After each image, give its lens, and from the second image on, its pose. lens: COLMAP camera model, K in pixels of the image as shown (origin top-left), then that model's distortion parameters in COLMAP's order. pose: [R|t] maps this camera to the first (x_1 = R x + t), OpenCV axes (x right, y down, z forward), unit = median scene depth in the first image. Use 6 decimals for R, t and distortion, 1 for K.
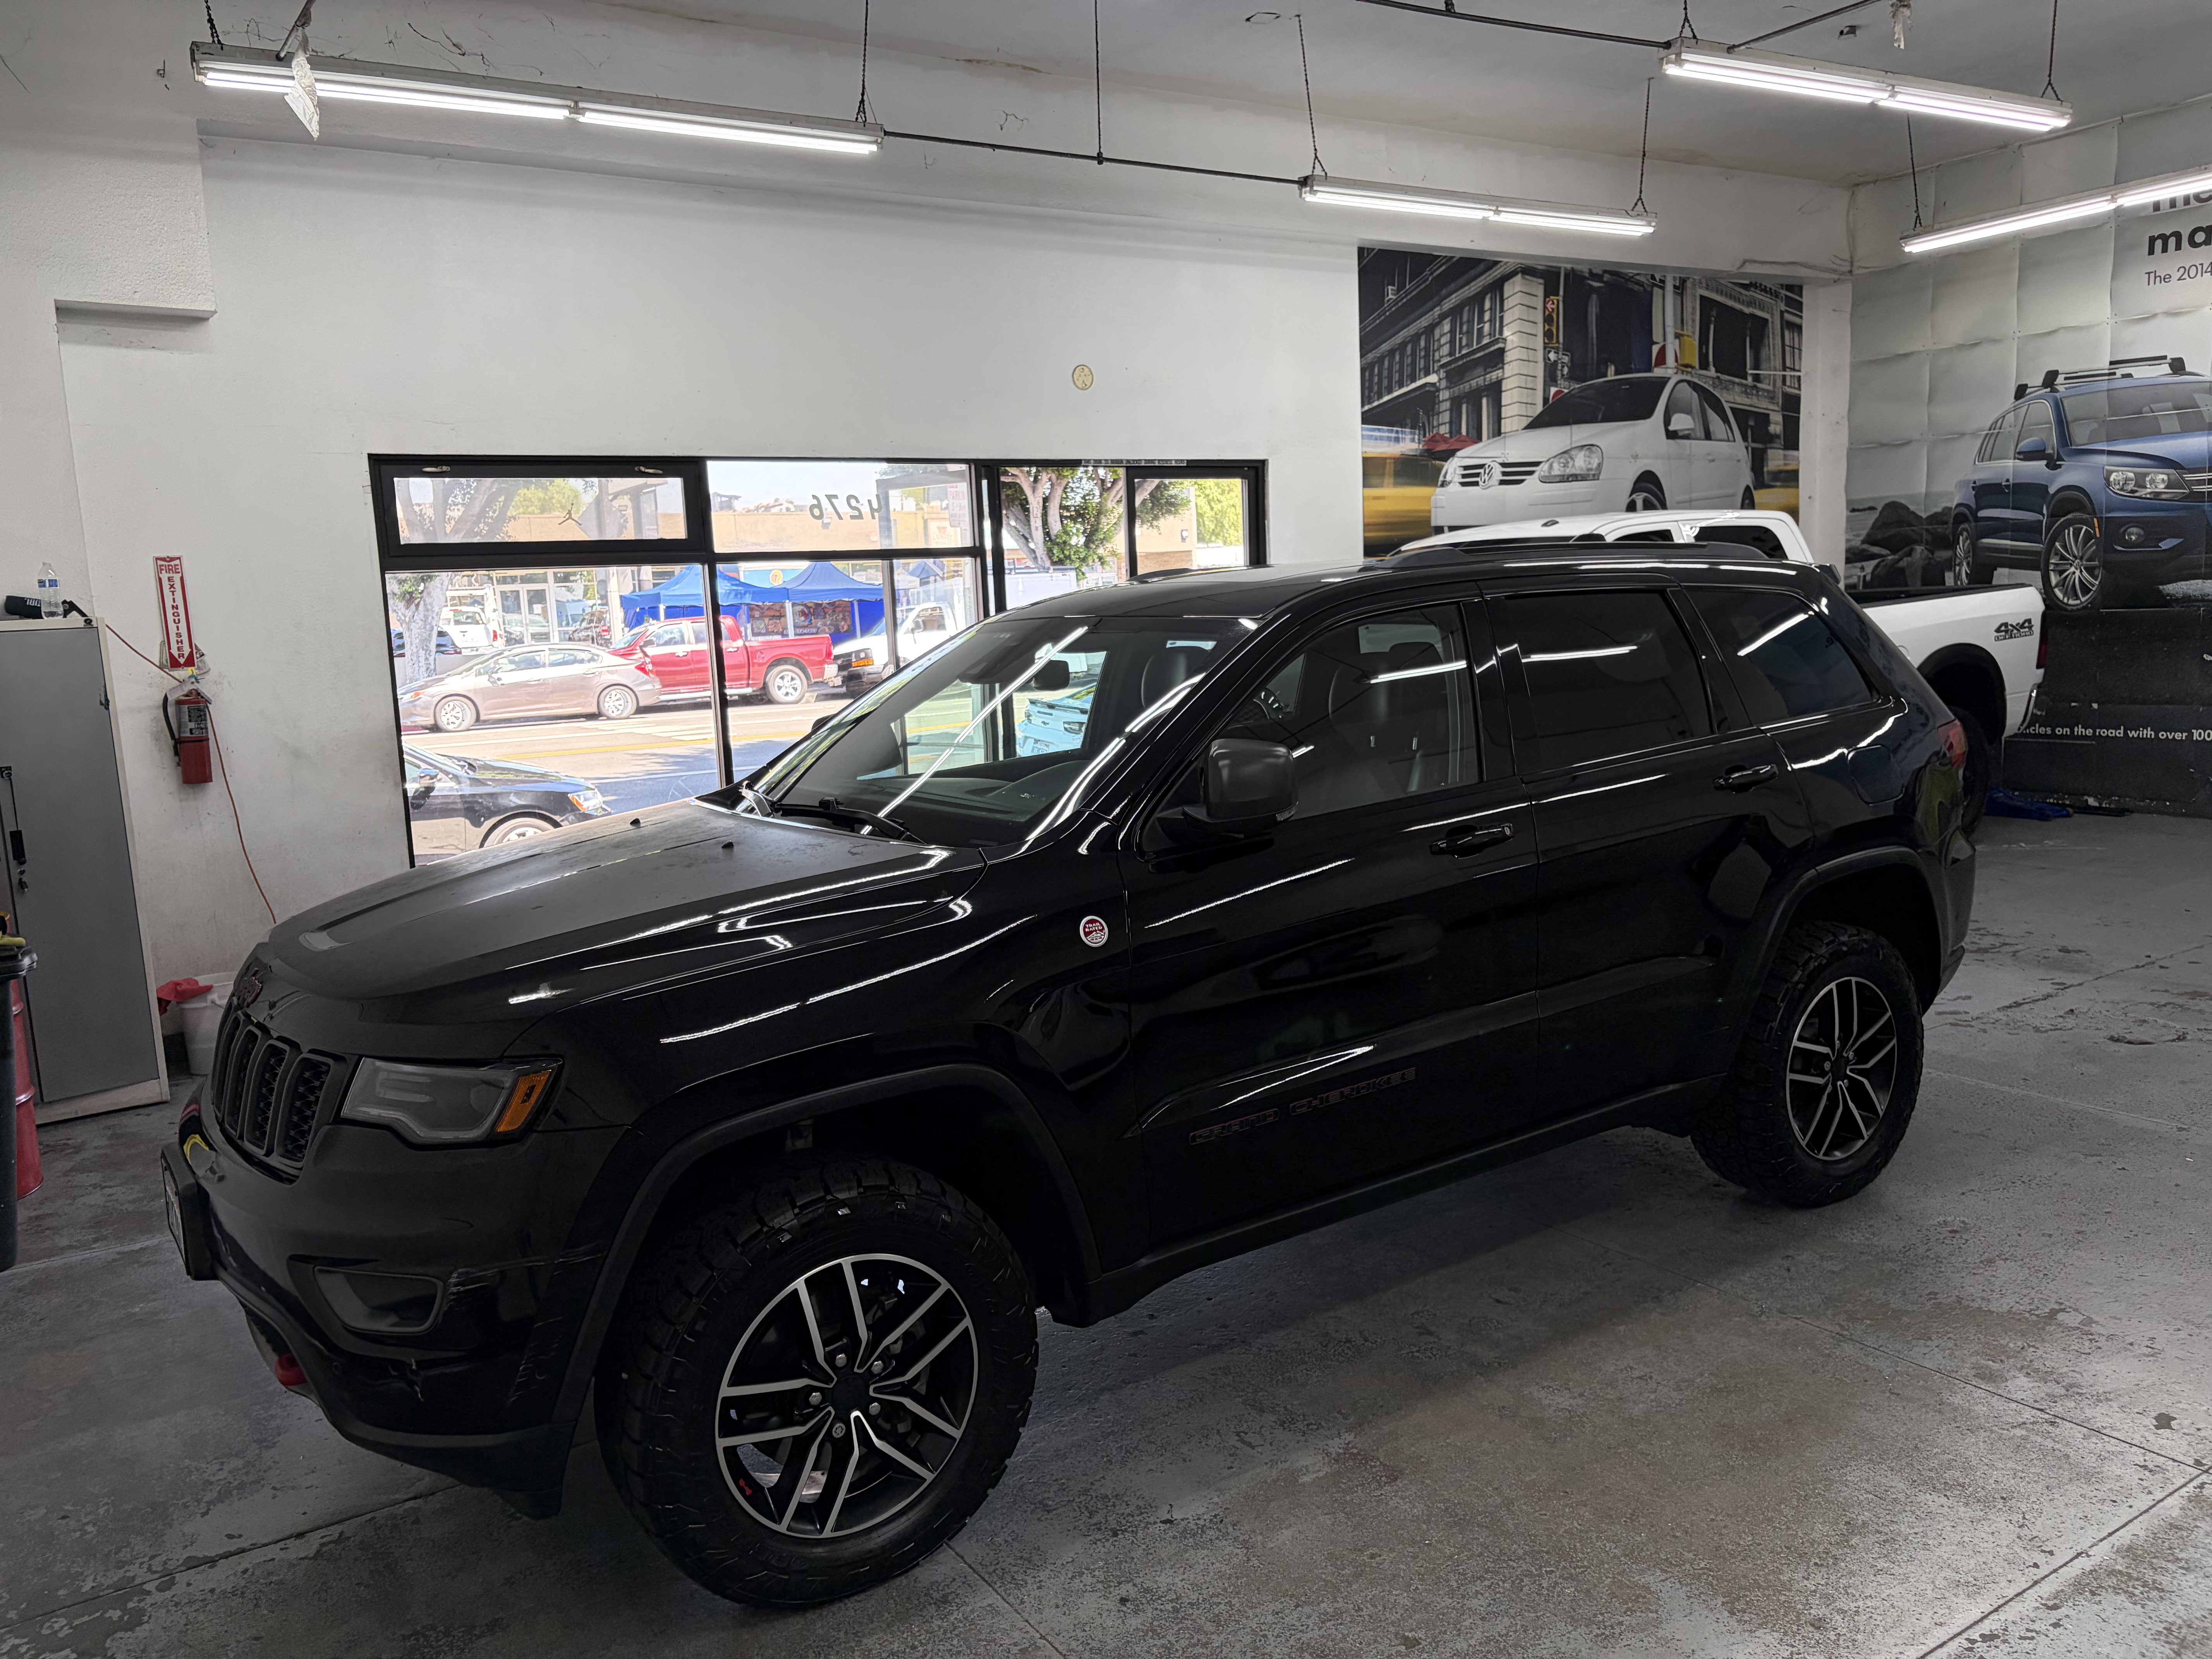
lens RADIAL K [[1692.1, 0, 1133.9], [0, 1692.1, 838.0], [0, 0, 1]] dist [0.075402, -0.077942]
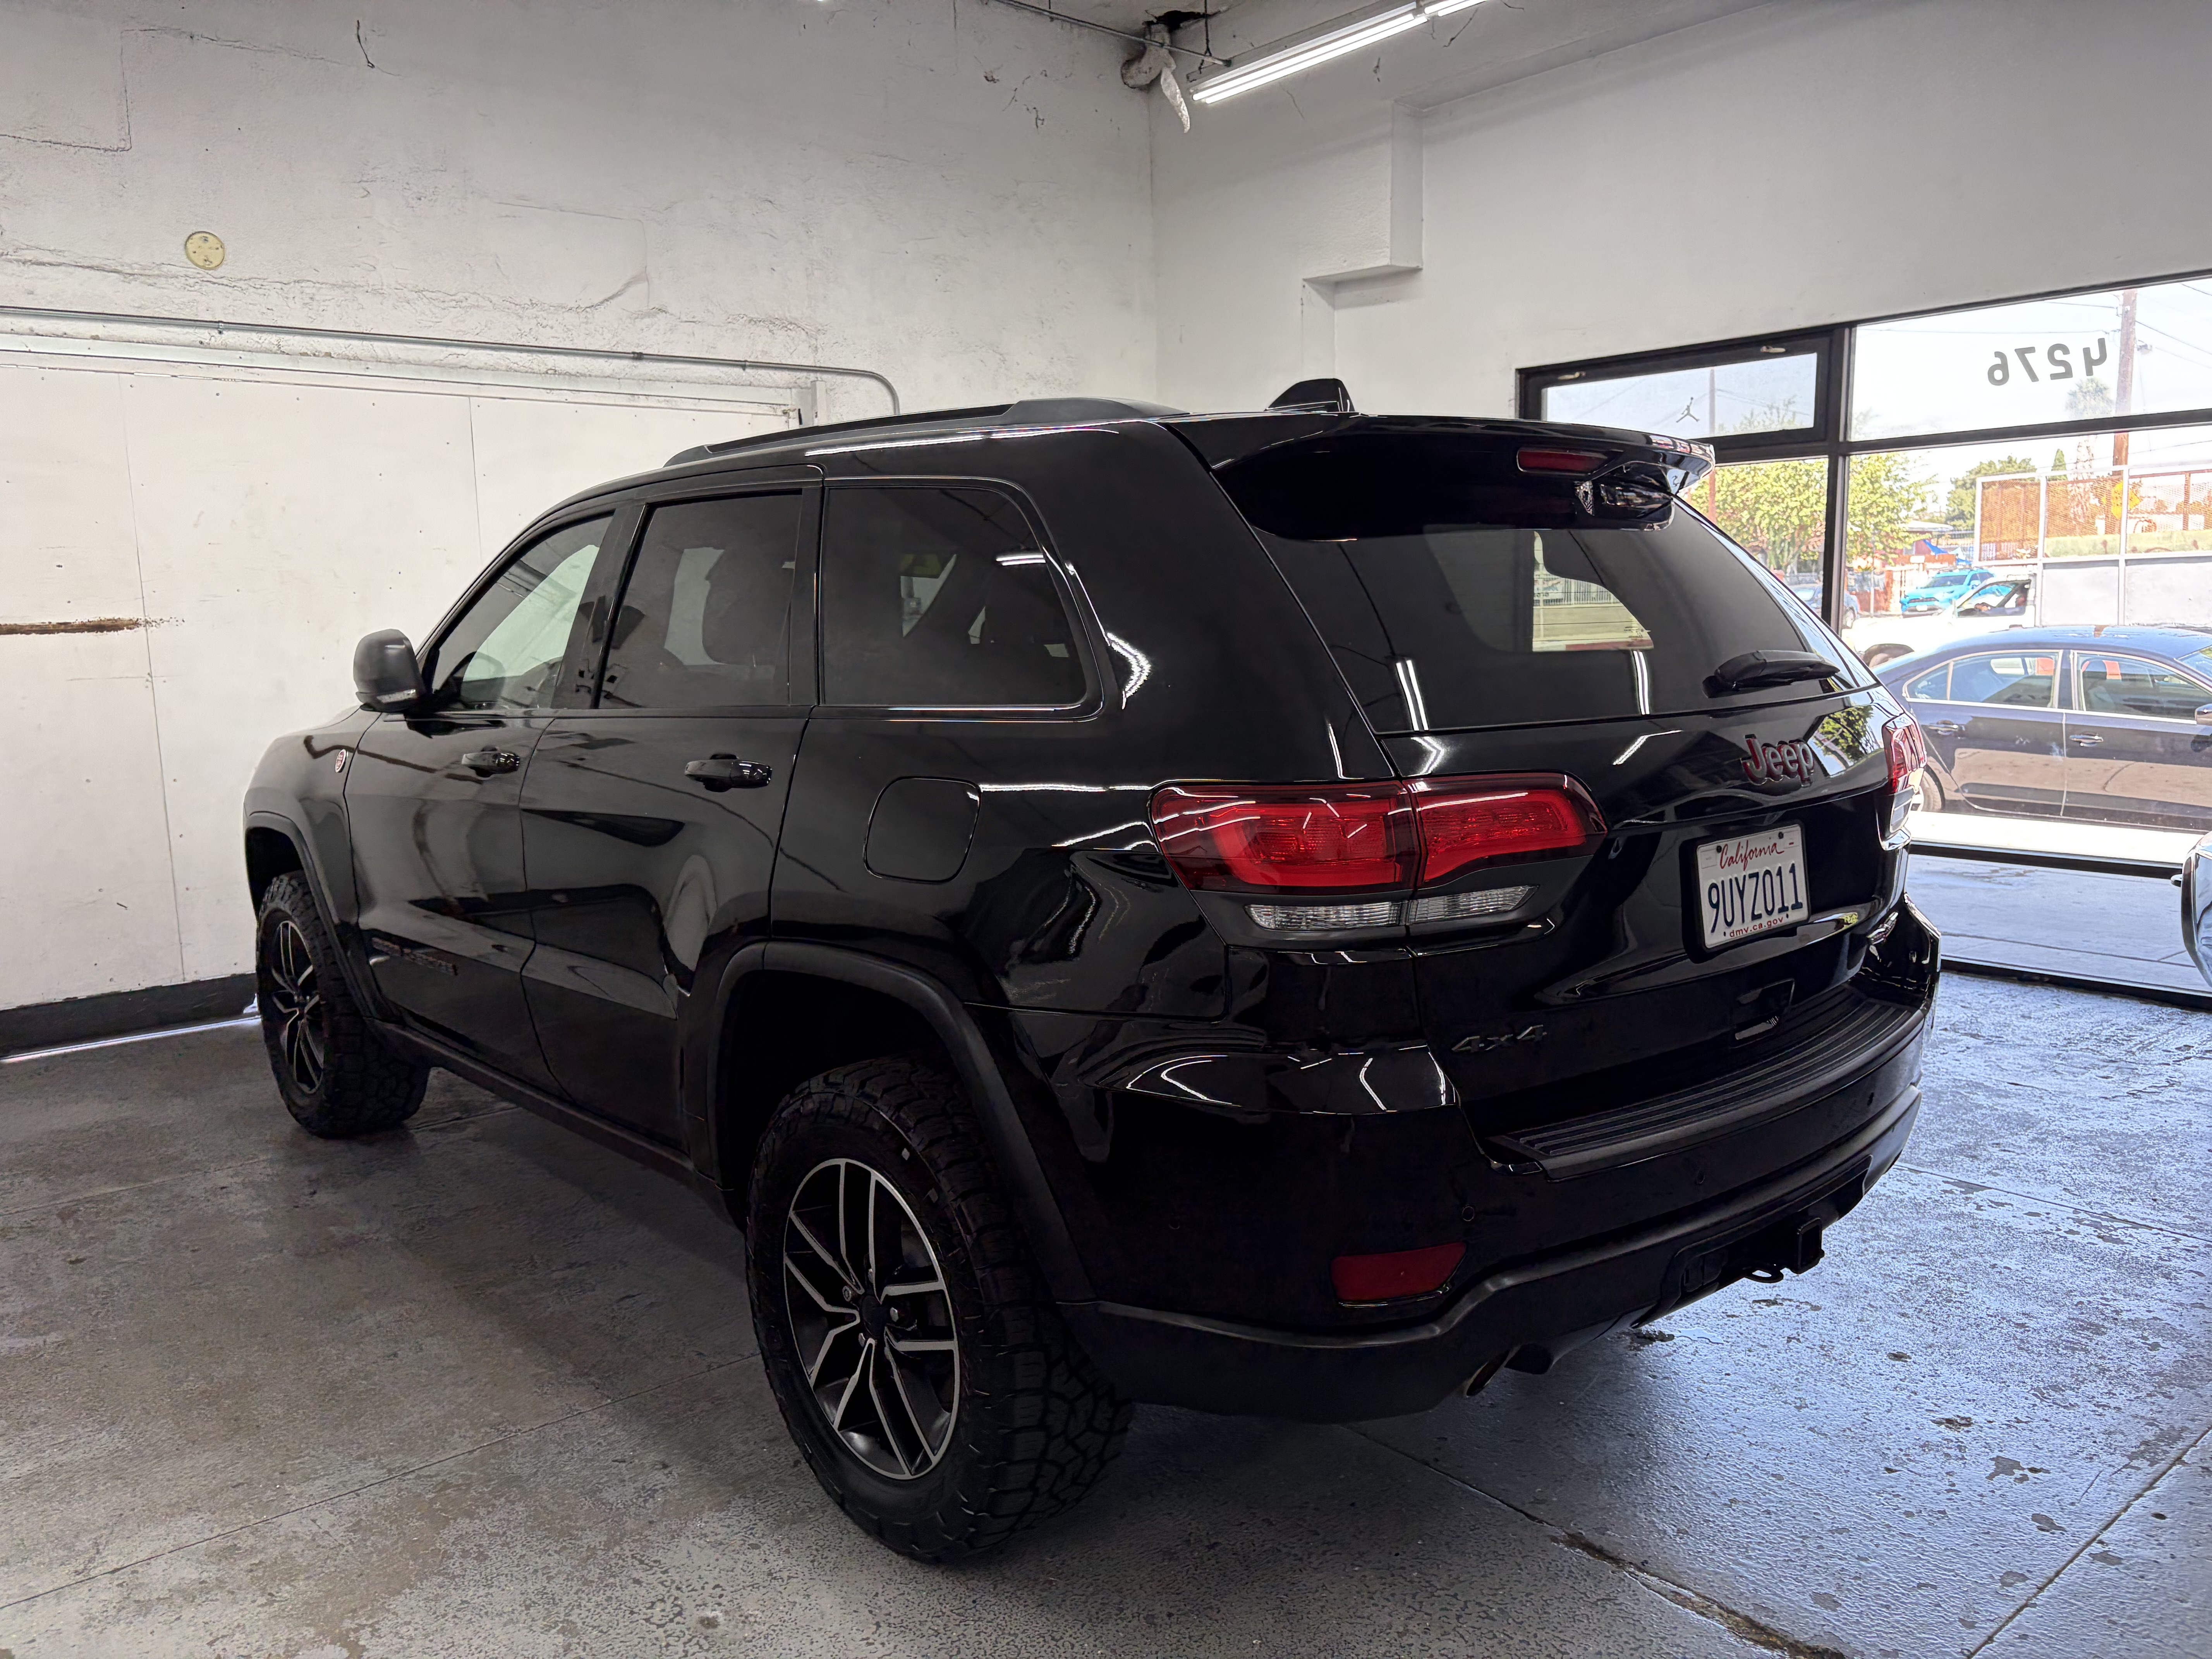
lens RADIAL K [[1699.7, 0, 1092.4], [0, 1699.7, 844.4], [0, 0, 1]] dist [0.022777, -0.000545]
pose [[0.101033, 0.185829, -0.977374, 0.662485], [-0.124630, 0.977026, 0.172880, -0.091648], [0.987046, 0.104344, 0.121872, 0.684047]]
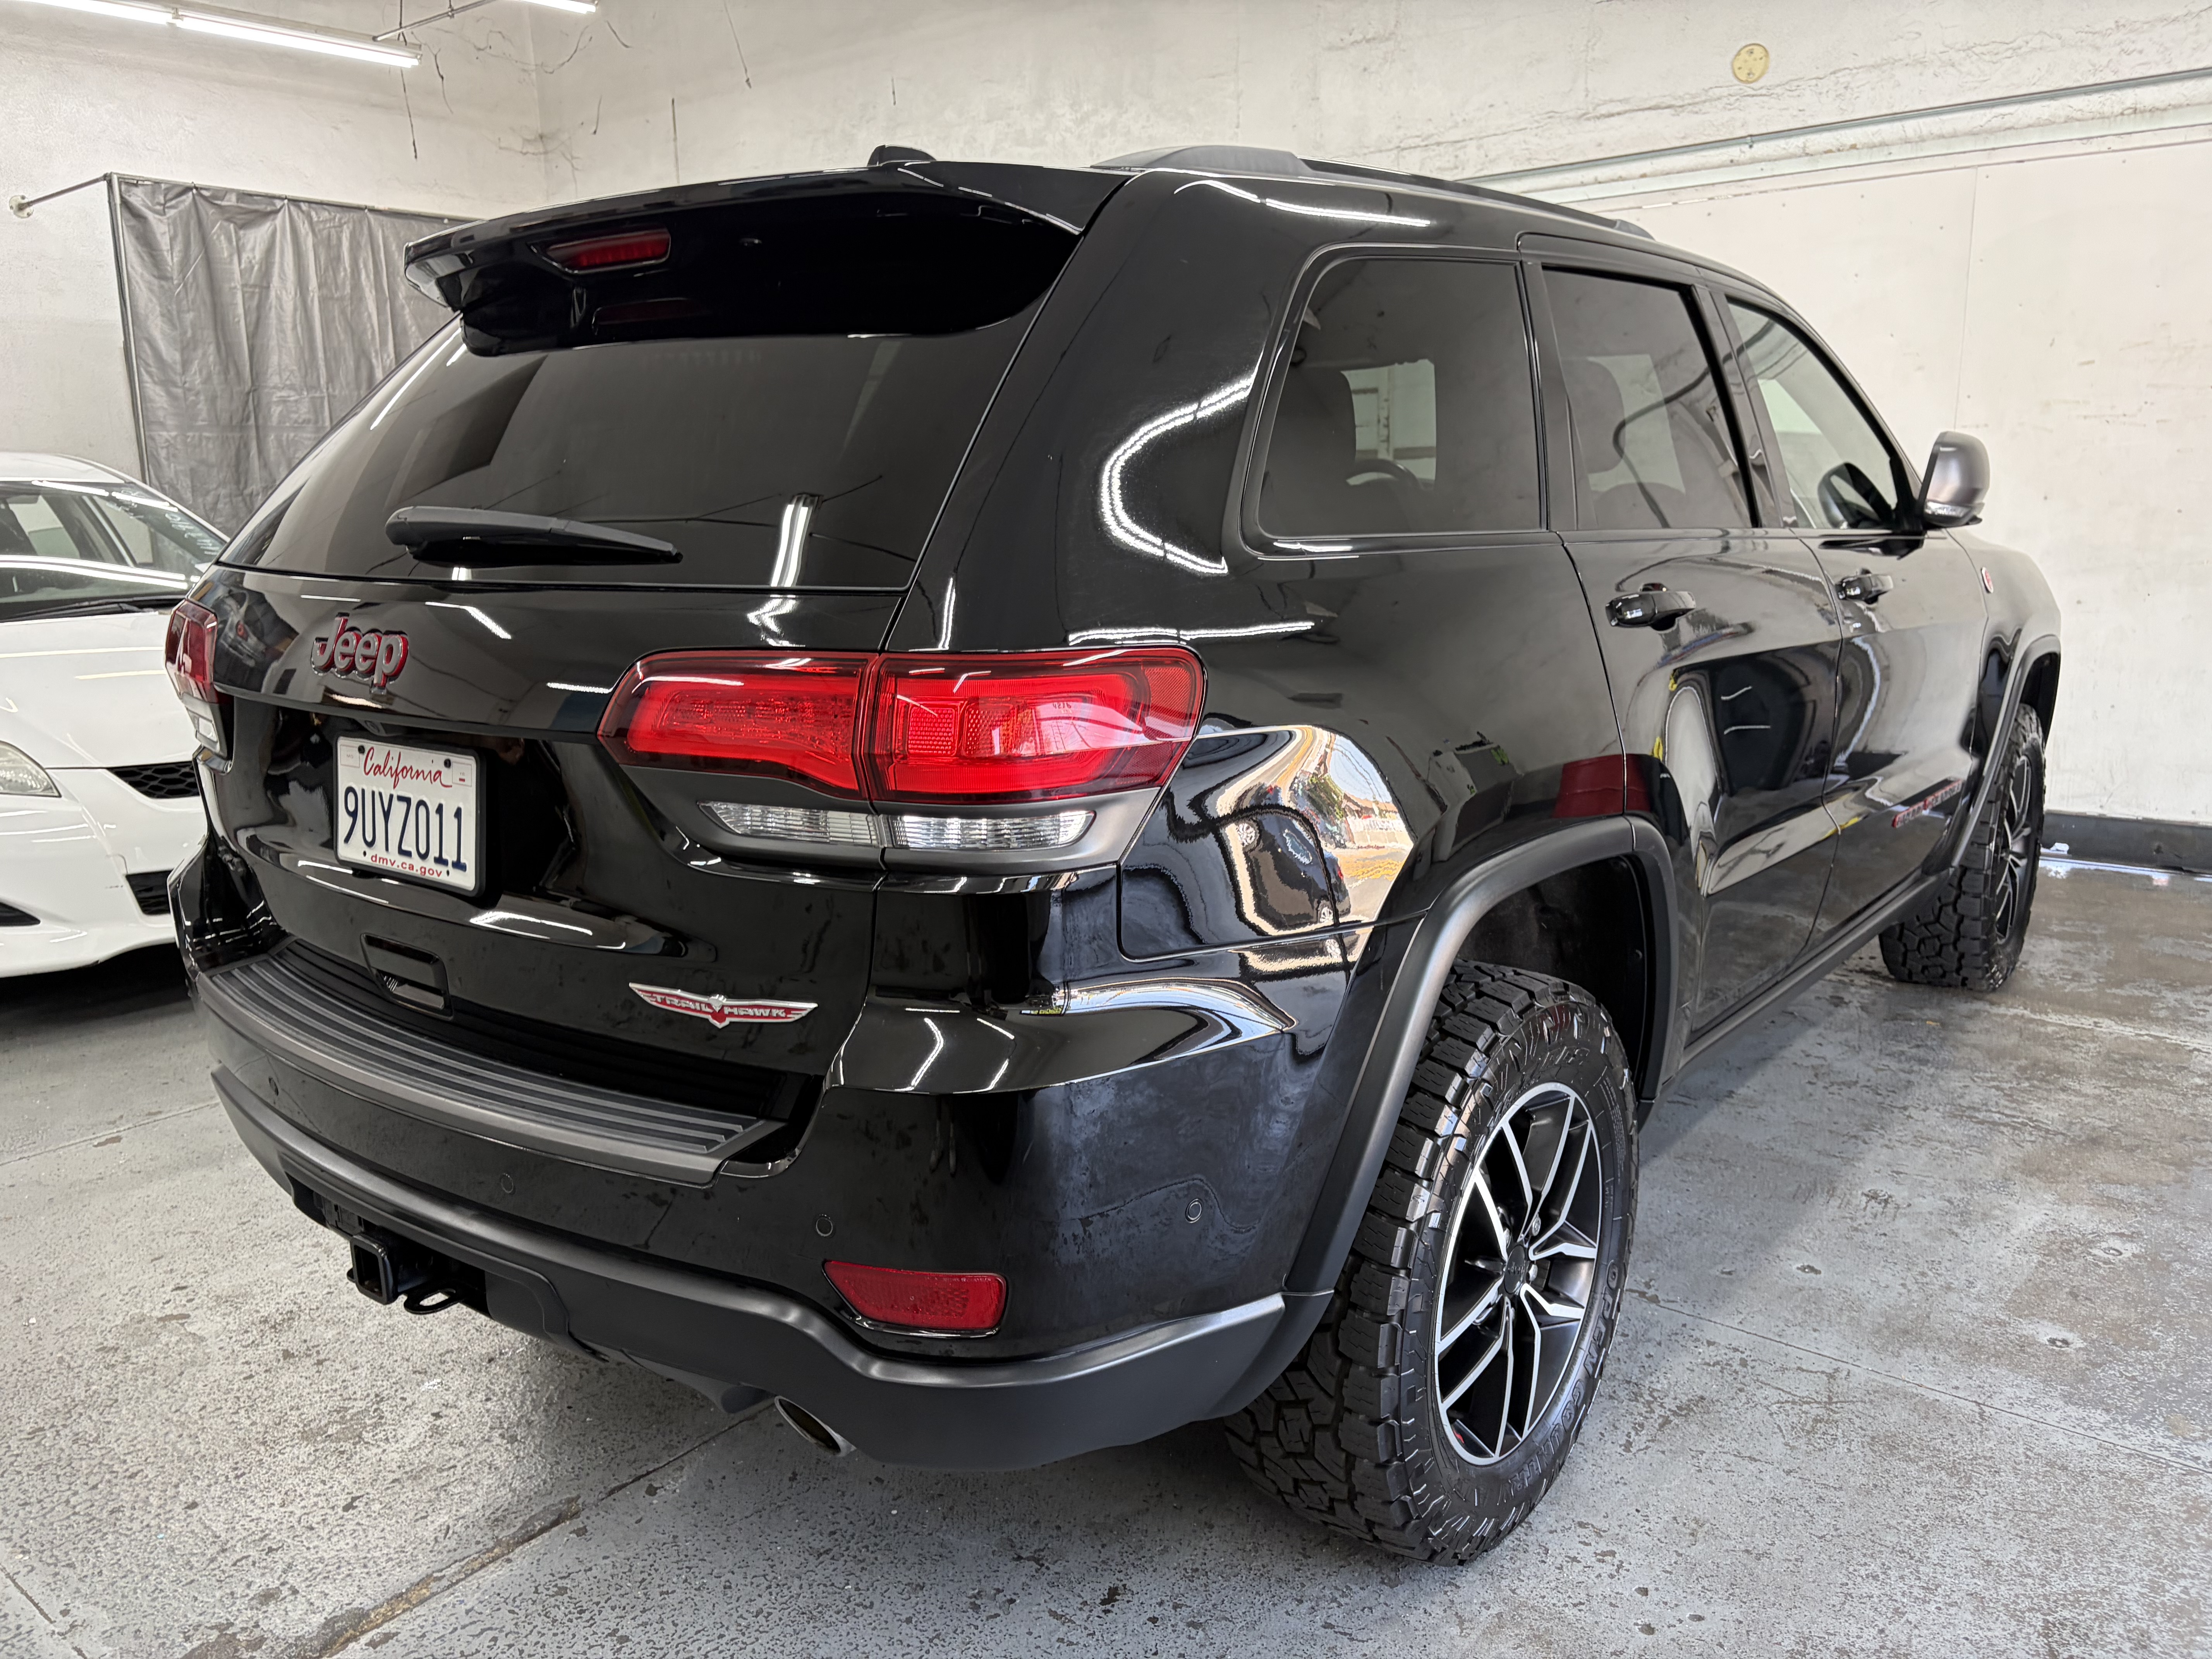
lens RADIAL K [[1692.1, 0, 1133.9], [0, 1692.1, 838.0], [0, 0, 1]] dist [0.075402, -0.077942]
pose [[-0.958465, 0.122259, -0.257675, 0.264595], [0.022994, 0.933647, 0.357457, -0.133974], [0.284280, 0.336685, -0.897679, 1.178428]]
